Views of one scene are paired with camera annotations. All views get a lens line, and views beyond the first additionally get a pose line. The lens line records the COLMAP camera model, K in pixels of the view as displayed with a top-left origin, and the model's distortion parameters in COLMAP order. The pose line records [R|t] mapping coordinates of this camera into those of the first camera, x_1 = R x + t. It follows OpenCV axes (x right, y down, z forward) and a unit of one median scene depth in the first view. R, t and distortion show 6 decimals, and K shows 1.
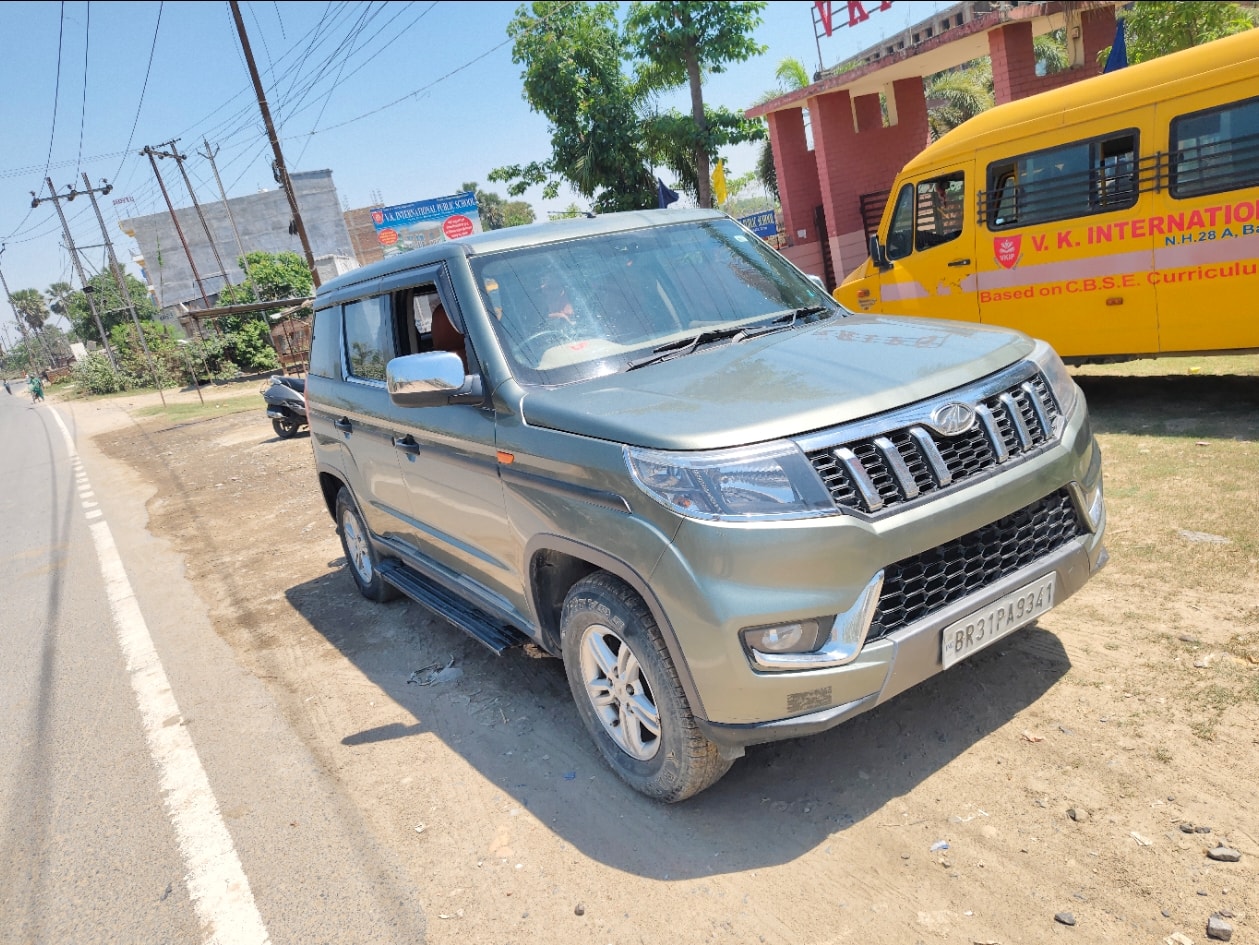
lens RADIAL K [[880.6, 0, 629.5], [0, 880.6, 472.5], [0, 0, 1]] dist [-0.002929, -0.003631]
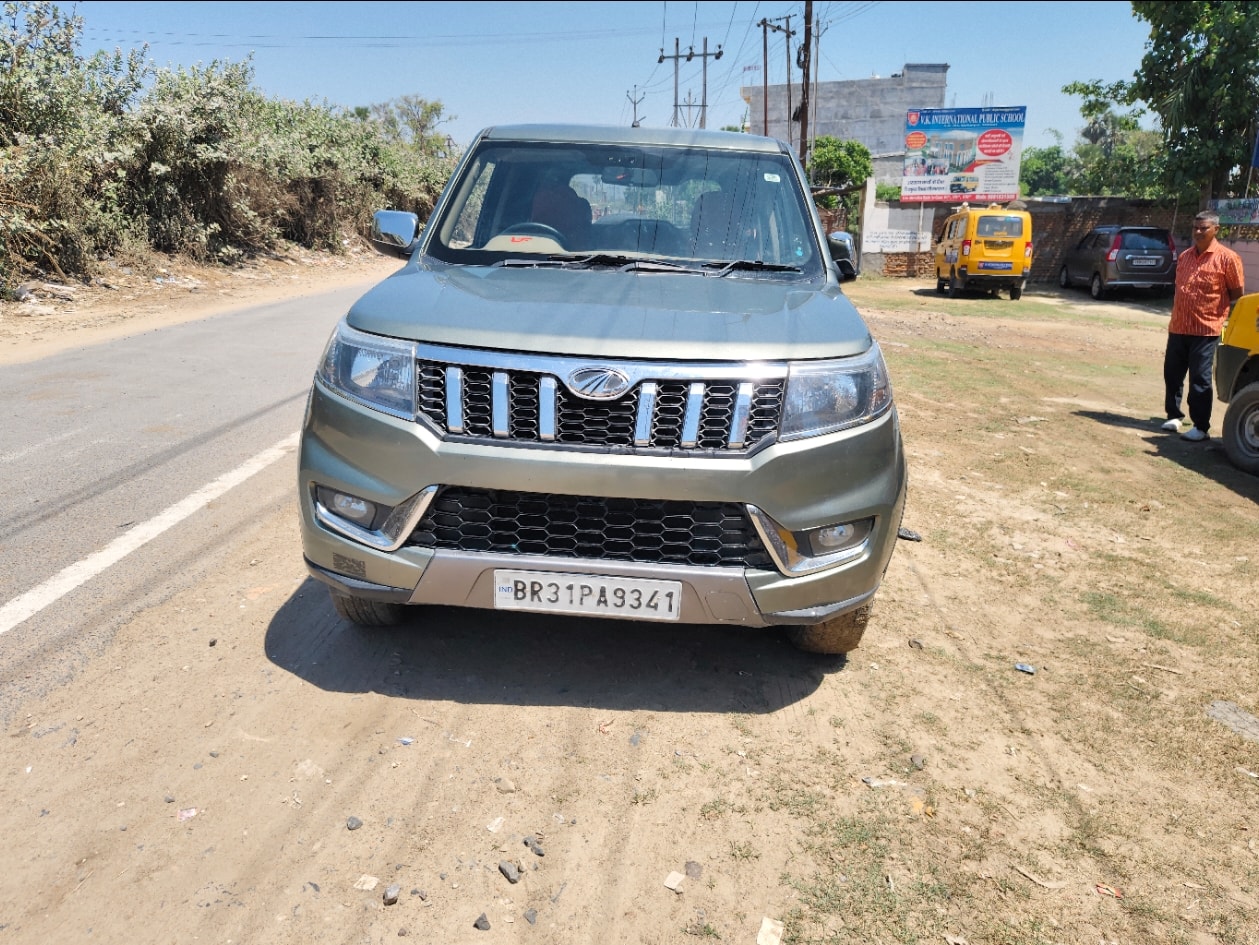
lens RADIAL K [[867.6, 0, 623.0], [0, 867.6, 449.0], [0, 0, 1]] dist [0.019215, -0.000522]
pose [[0.789632, 0.353207, -0.501724, 0.072652], [-0.308958, 0.935352, 0.172227, -0.013571], [0.530120, 0.019015, 0.847709, 0.016740]]
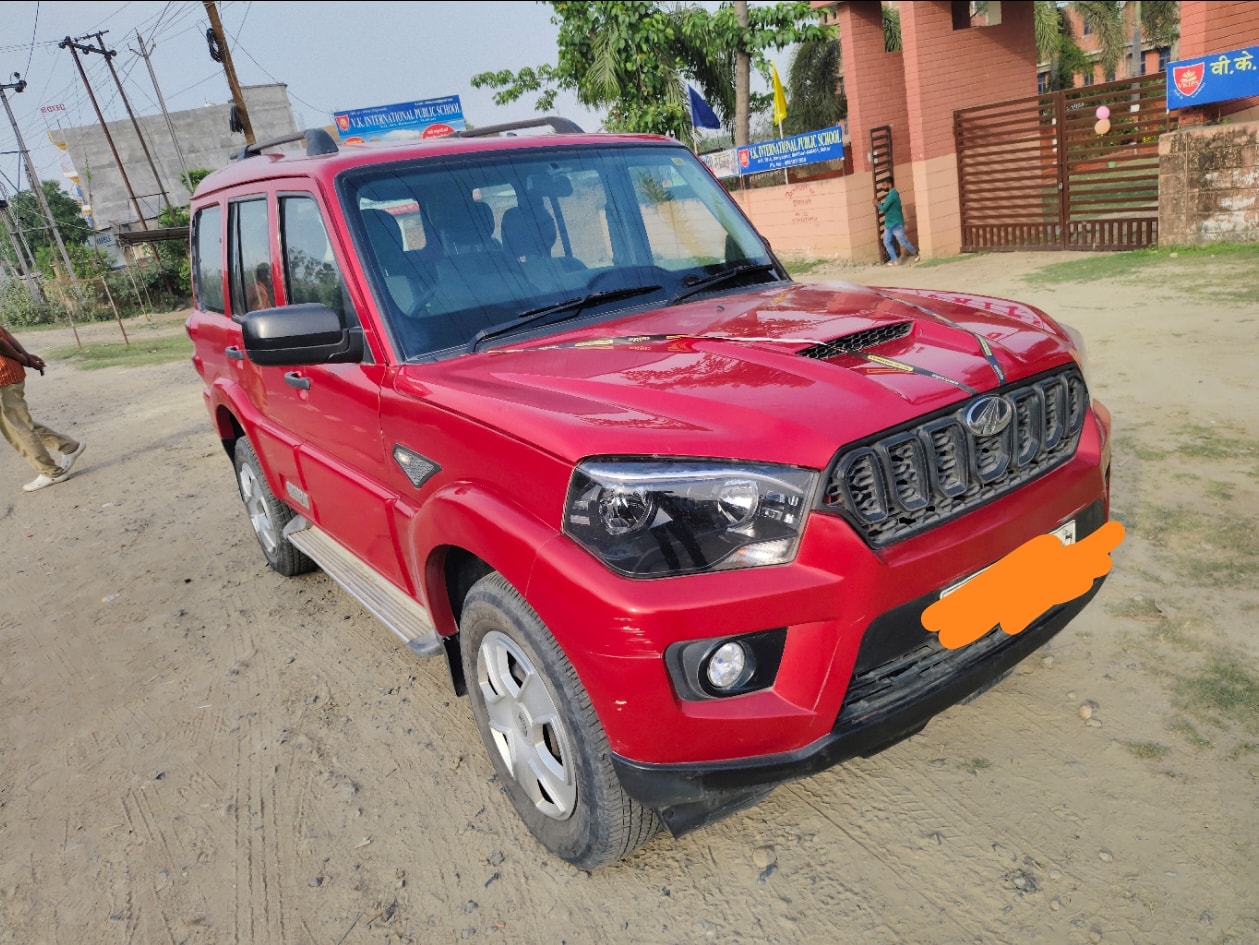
lens RADIAL K [[910.5, 0, 635.2], [0, 910.5, 462.3], [0, 0, 1]] dist [0.004324, 0.004874]
pose [[0.999027, 0.017847, 0.040326, -0.039020], [-0.019831, 0.998585, 0.049344, -0.017455], [-0.039389, -0.050096, 0.997967, 0.112955]]
